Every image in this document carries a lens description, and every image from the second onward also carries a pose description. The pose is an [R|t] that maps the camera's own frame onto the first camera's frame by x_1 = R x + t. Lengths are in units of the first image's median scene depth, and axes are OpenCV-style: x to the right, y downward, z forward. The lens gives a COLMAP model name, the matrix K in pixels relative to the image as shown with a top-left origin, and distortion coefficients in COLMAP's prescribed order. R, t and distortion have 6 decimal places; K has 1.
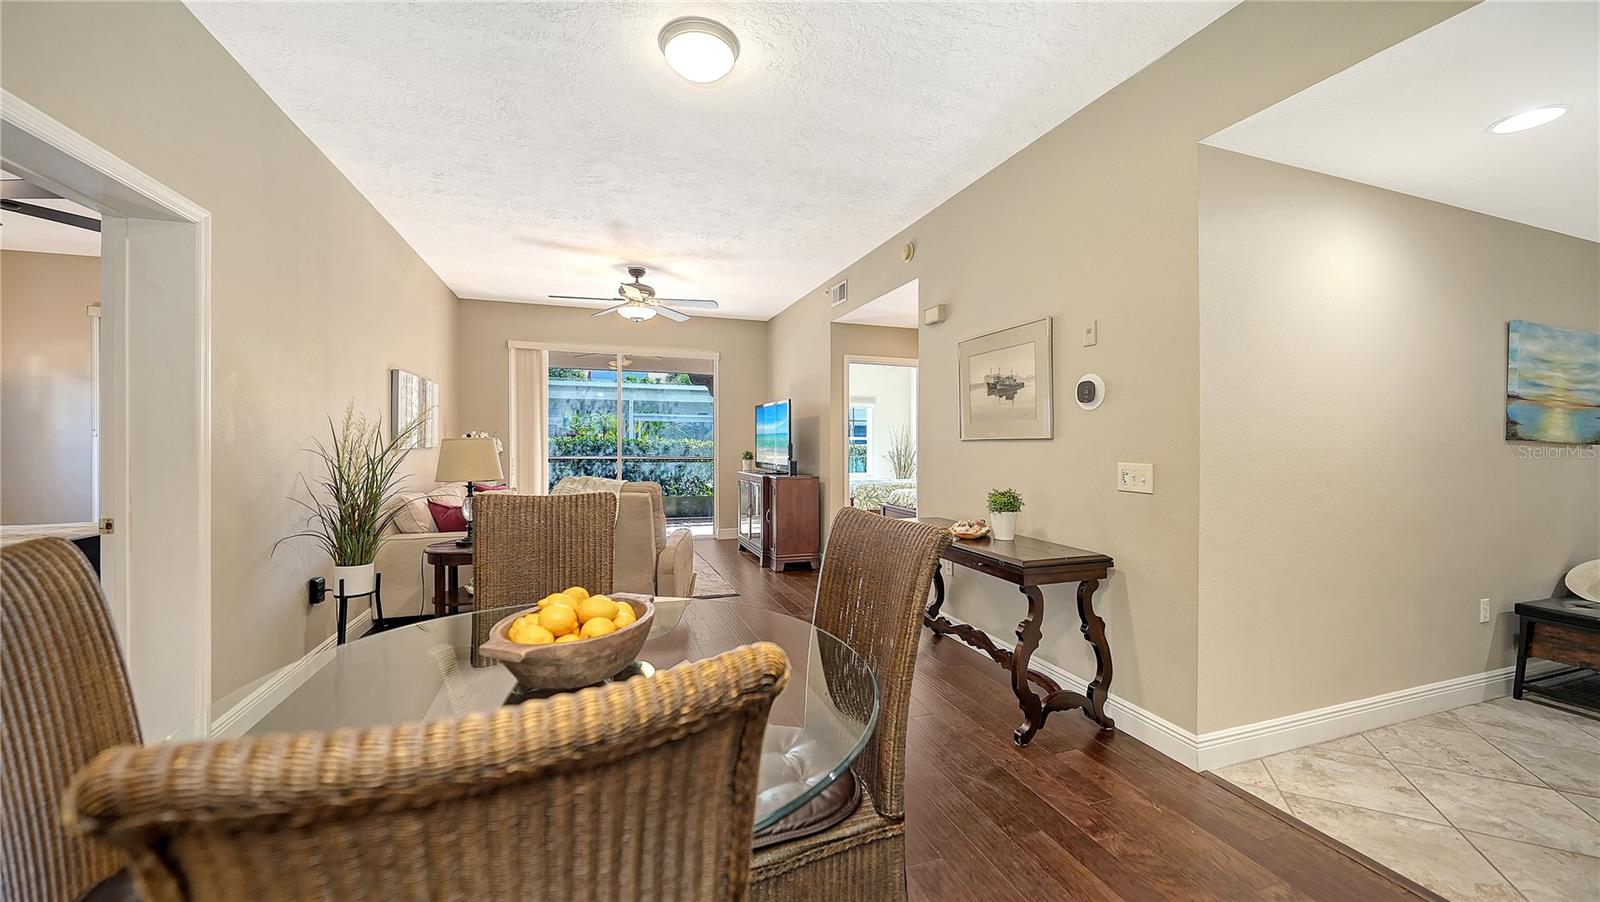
lens RADIAL K [[583.8, 0, 782.9], [0, 583.8, 446.7], [0, 0, 1]] dist [0.000452, 0.000055]
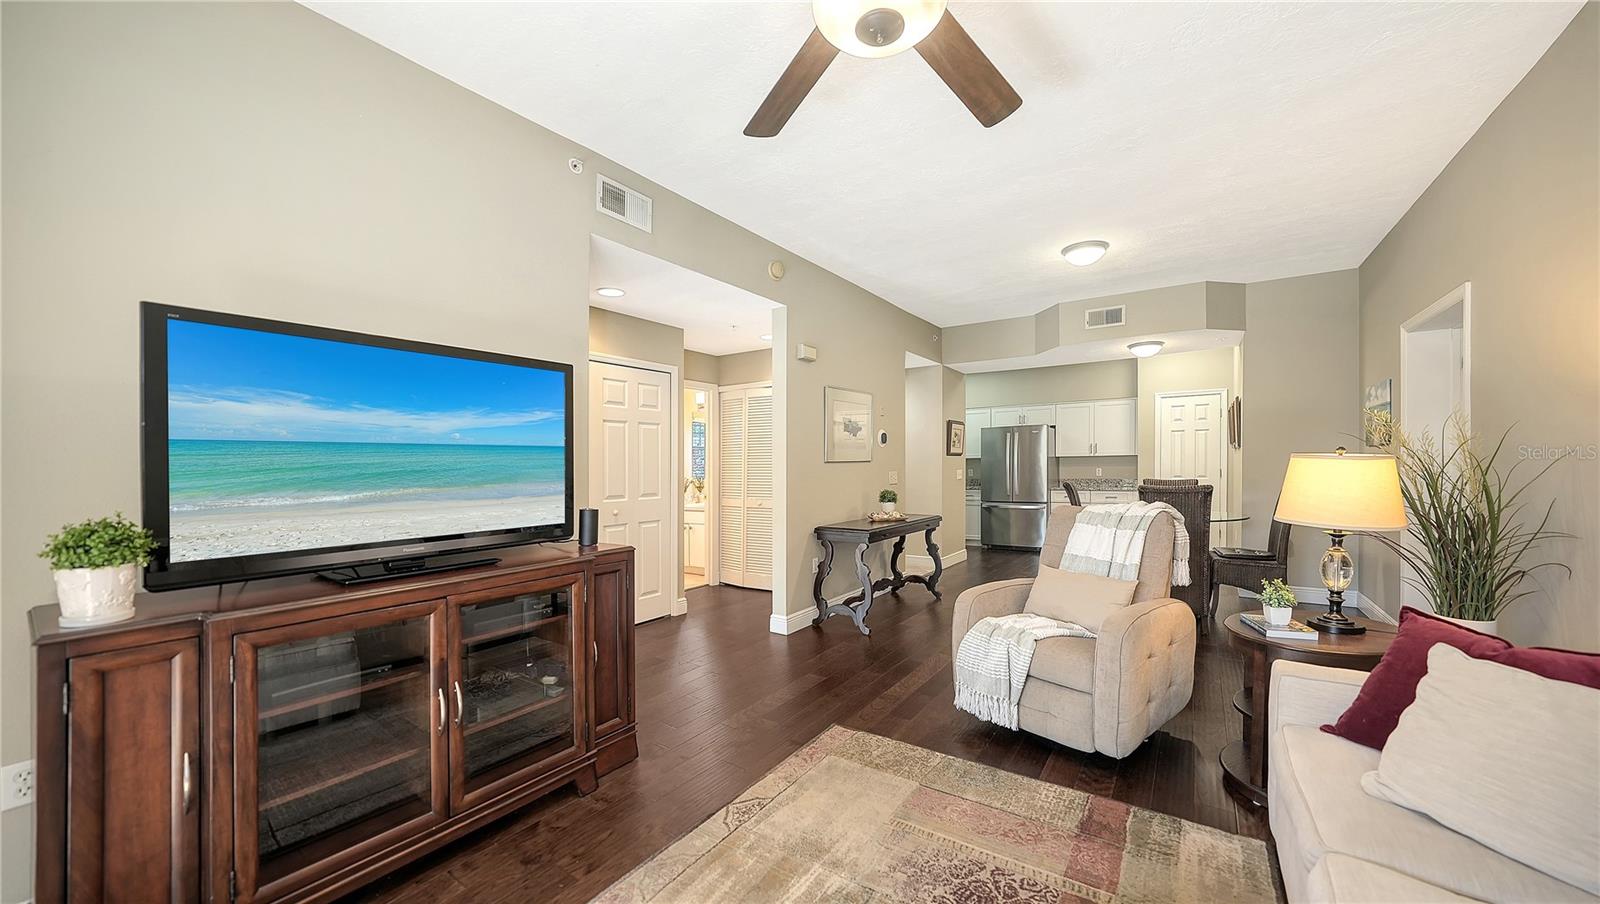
lens RADIAL K [[585.9, 0, 791.3], [0, 585.9, 479.3], [0, 0, 1]] dist [-0.012972, -0.000032]
pose [[-0.597478, -0.013317, 0.801774, -0.776302], [0.018967, 0.999348, 0.030732, -0.015937], [-0.801661, 0.033569, -0.596836, 2.063827]]
